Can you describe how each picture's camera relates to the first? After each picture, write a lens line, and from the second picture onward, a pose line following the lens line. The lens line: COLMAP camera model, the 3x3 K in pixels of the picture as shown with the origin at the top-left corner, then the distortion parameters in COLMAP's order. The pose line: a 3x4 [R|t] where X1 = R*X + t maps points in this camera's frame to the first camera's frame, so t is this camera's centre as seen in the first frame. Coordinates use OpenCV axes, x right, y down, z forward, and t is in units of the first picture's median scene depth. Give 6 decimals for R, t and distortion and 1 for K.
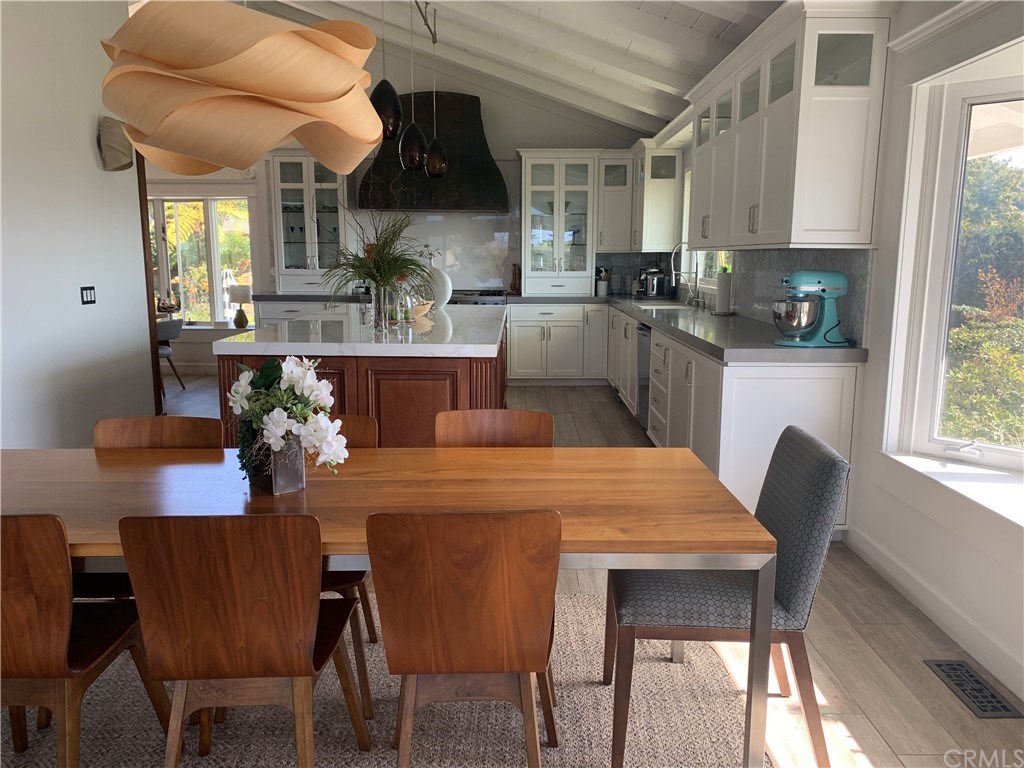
lens RADIAL K [[762.9, 0, 518.1], [0, 762.9, 389.9], [0, 0, 1]] dist [0.008925, -0.020527]
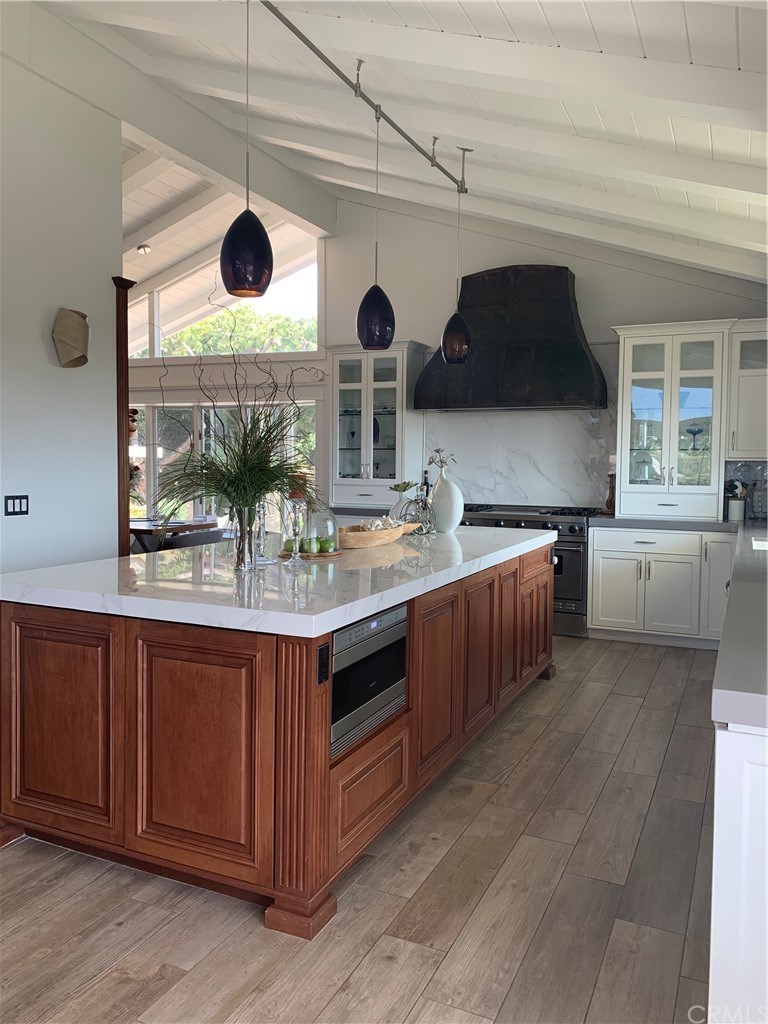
lens RADIAL K [[762.9, 0, 379.2], [0, 762.9, 502.3], [0, 0, 1]] dist [0.008925, -0.020527]
pose [[0.904606, 0.026172, -0.425445, 0.116634], [-0.078927, 0.991138, -0.106848, -0.039887], [0.418878, 0.130235, 0.898655, 0.230301]]
